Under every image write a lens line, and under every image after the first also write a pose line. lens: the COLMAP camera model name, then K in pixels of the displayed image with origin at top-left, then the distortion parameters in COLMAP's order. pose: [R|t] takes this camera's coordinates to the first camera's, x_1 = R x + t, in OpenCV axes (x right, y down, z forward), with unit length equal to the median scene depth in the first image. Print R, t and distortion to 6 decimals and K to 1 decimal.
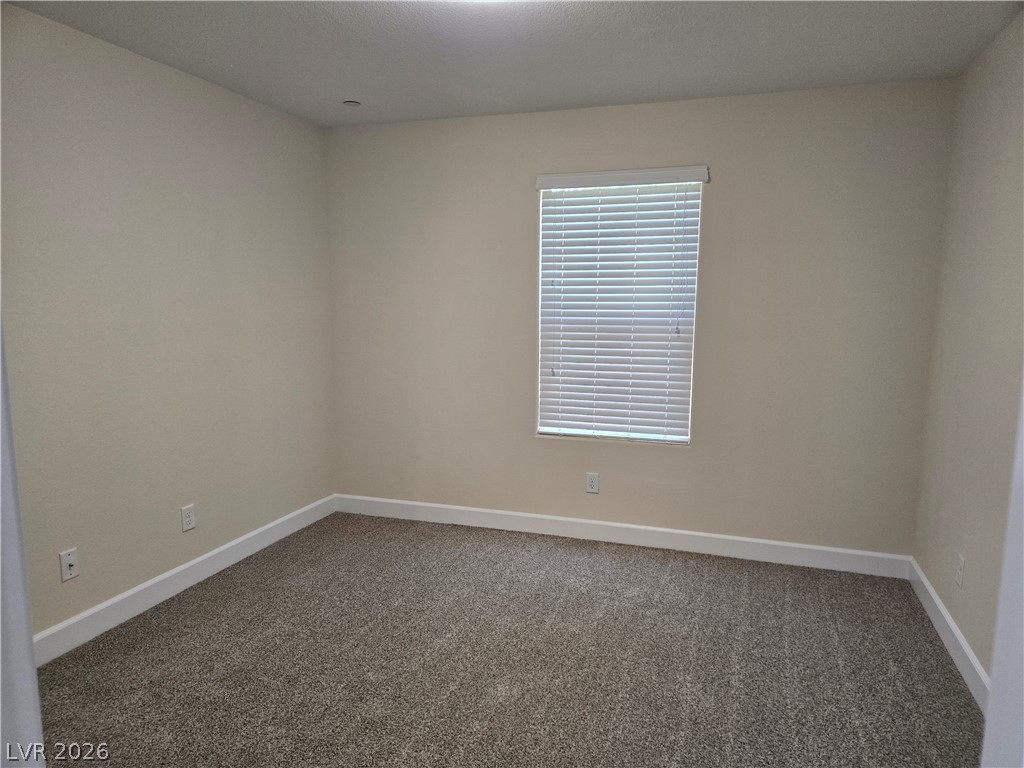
lens RADIAL K [[692.2, 0, 513.8], [0, 692.2, 386.3], [0, 0, 1]] dist [0.084640, -0.064165]
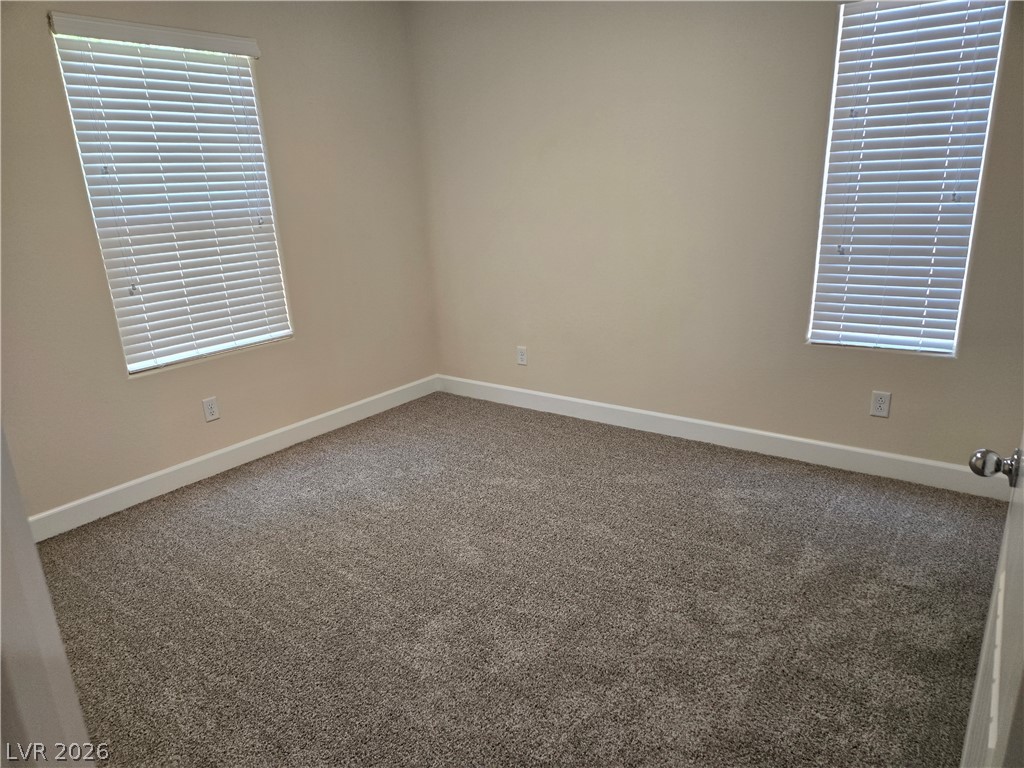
lens RADIAL K [[692.2, 0, 513.8], [0, 692.2, 386.3], [0, 0, 1]] dist [0.084640, -0.064165]
pose [[0.316250, -0.287095, 0.904191, -0.568860], [0.171602, 0.954699, 0.243112, -0.037664], [-0.933026, 0.078277, 0.351190, 0.345828]]
